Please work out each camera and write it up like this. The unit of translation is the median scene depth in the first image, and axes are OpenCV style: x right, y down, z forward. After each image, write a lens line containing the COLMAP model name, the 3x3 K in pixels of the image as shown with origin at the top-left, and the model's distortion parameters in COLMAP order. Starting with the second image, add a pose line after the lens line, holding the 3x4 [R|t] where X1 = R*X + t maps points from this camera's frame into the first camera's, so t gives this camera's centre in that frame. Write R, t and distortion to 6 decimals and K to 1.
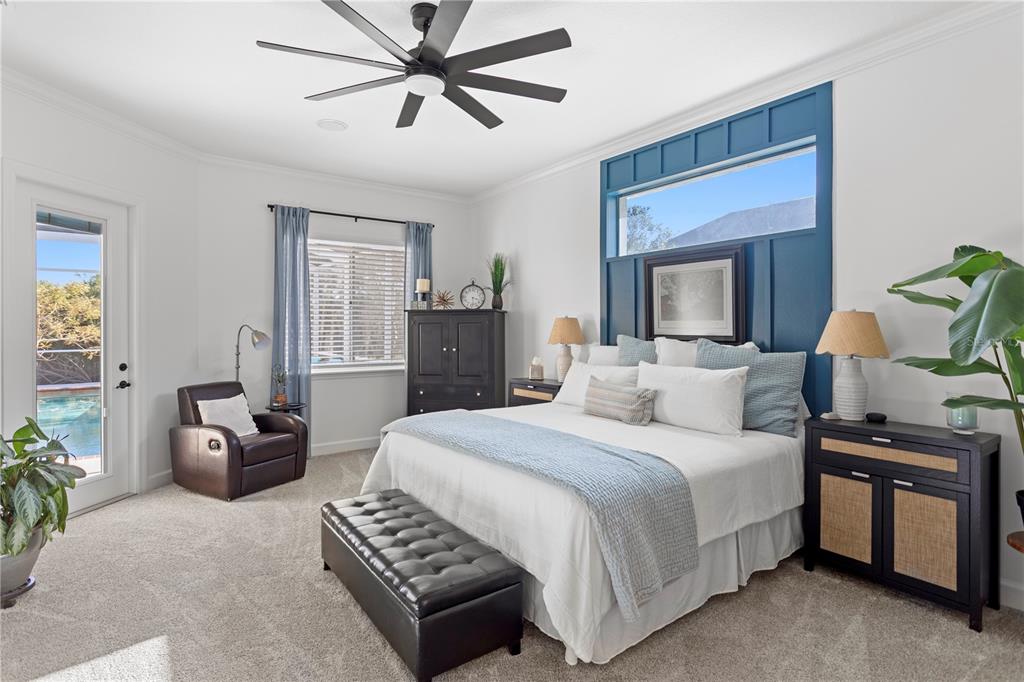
lens RADIAL K [[508.6, 0, 514.5], [0, 508.6, 335.5], [0, 0, 1]] dist [0.000855, 0.000192]
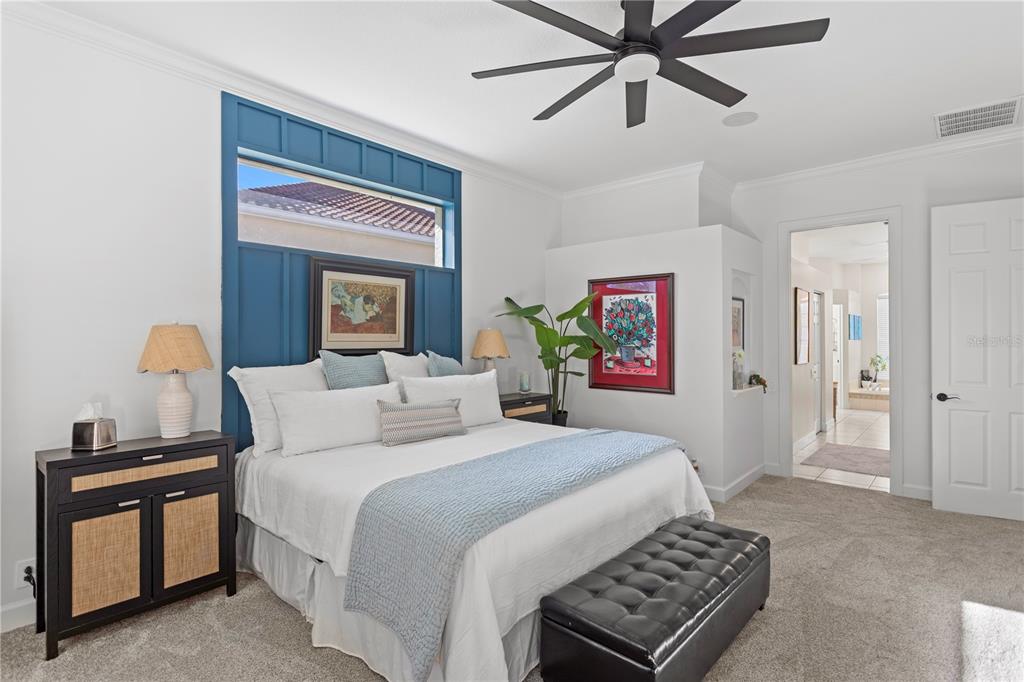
lens RADIAL K [[508.6, 0, 545.7], [0, 508.6, 335.7], [0, 0, 1]] dist [0.000855, 0.000192]
pose [[-0.230281, 0.005692, 0.973107, -0.573470], [0.017601, 0.999844, -0.001684, -0.014902], [-0.972965, 0.016740, -0.230345, 0.746447]]
